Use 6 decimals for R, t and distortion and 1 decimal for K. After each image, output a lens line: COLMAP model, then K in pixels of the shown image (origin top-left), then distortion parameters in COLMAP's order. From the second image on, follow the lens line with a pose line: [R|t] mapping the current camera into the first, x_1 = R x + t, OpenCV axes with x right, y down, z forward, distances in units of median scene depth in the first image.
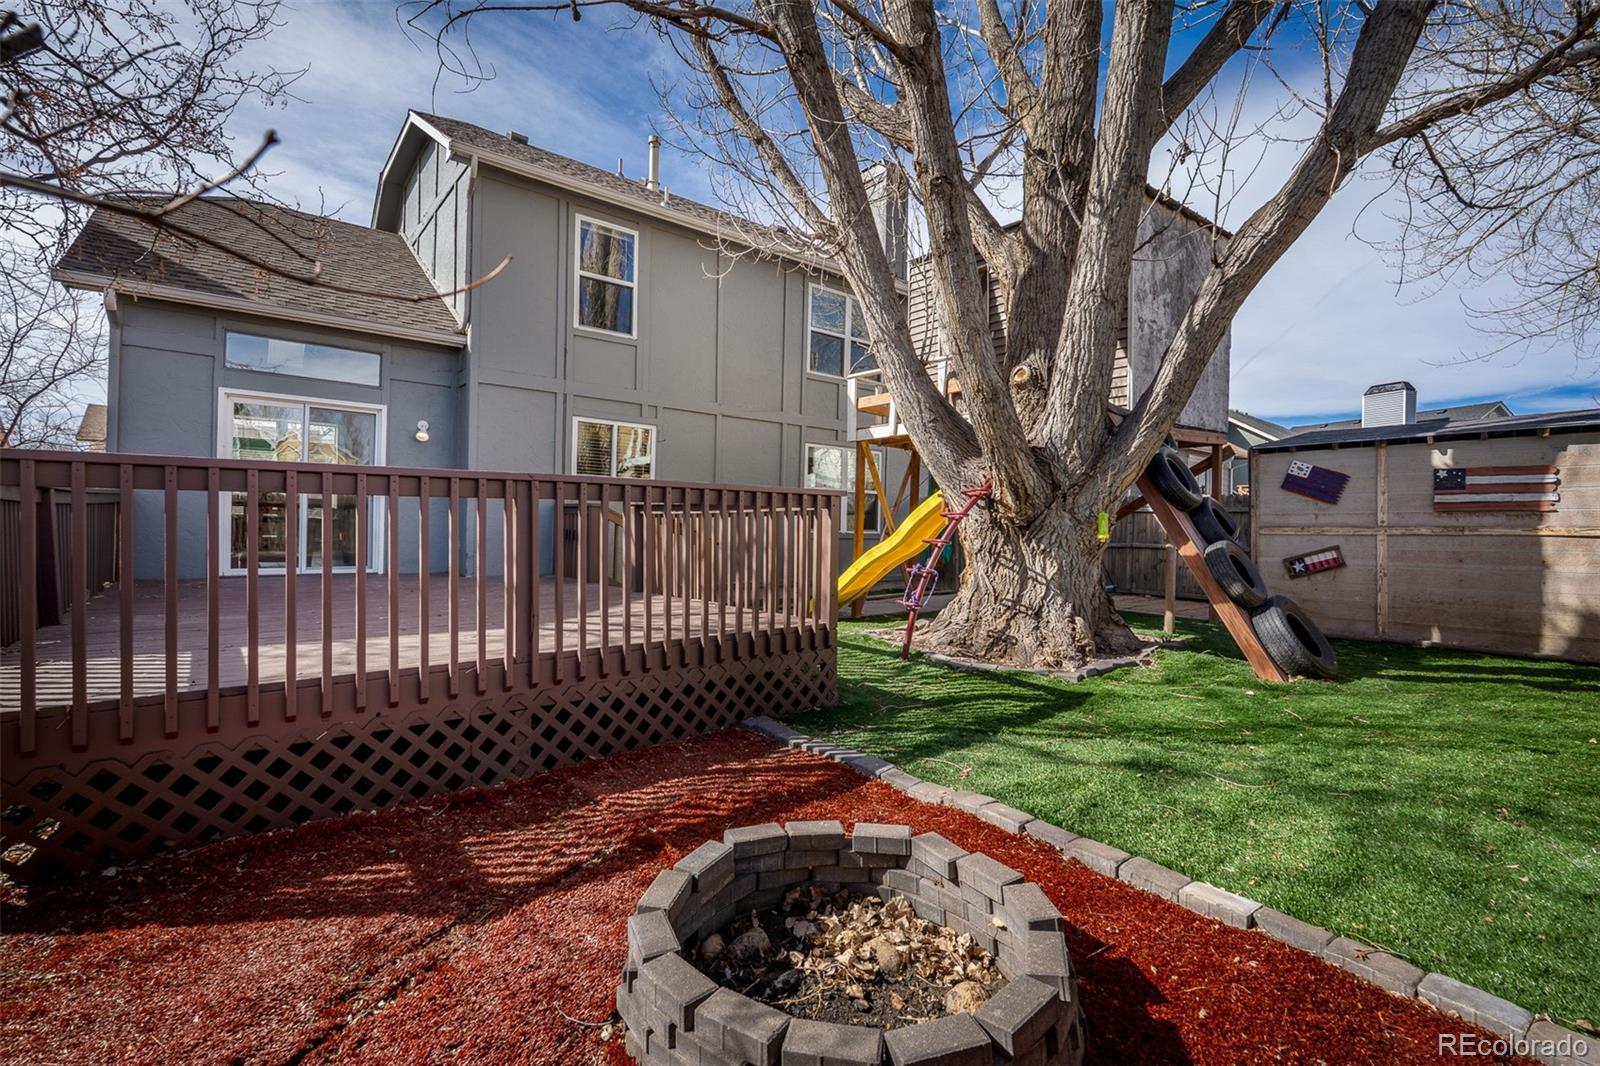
lens RADIAL K [[713.2, 0, 823.3], [0, 713.2, 532.1], [0, 0, 1]] dist [-0.001123, -0.000678]
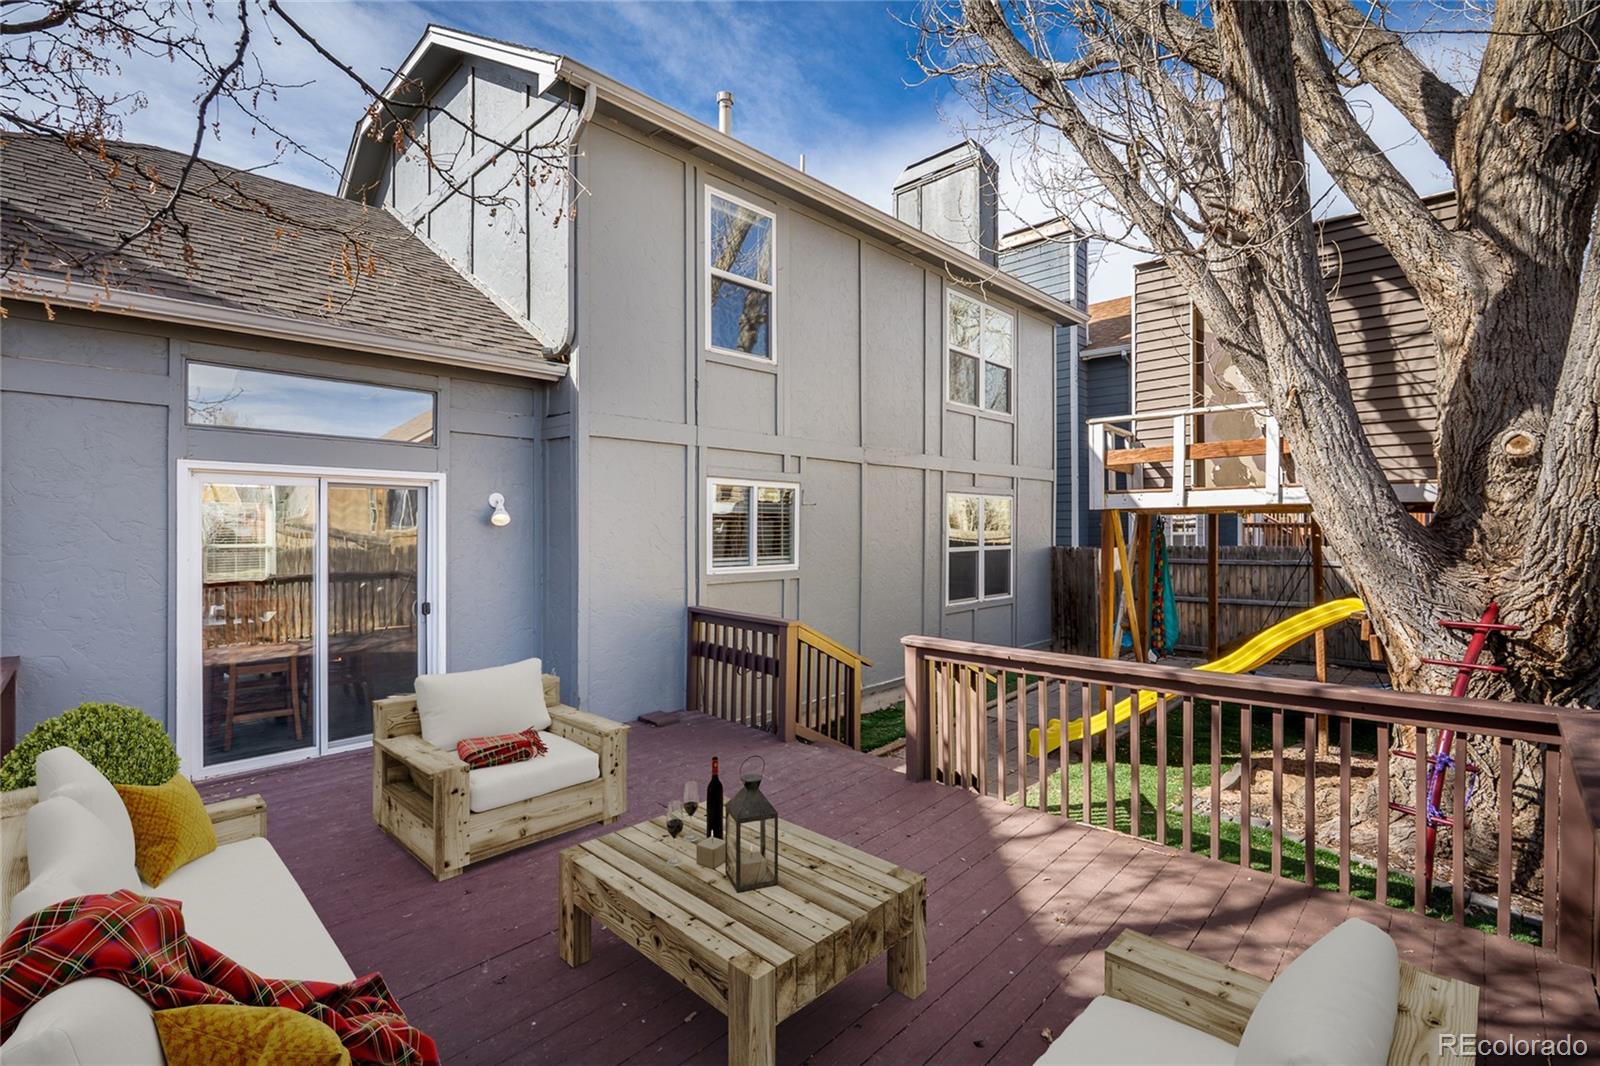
lens RADIAL K [[713.2, 0, 810.5], [0, 713.2, 529.4], [0, 0, 1]] dist [-0.001123, -0.000678]
pose [[0.992937, -0.019623, 0.117011, -0.357191], [0.019335, 0.999807, 0.003598, -0.121116], [-0.117059, -0.001310, 0.993124, 0.322508]]
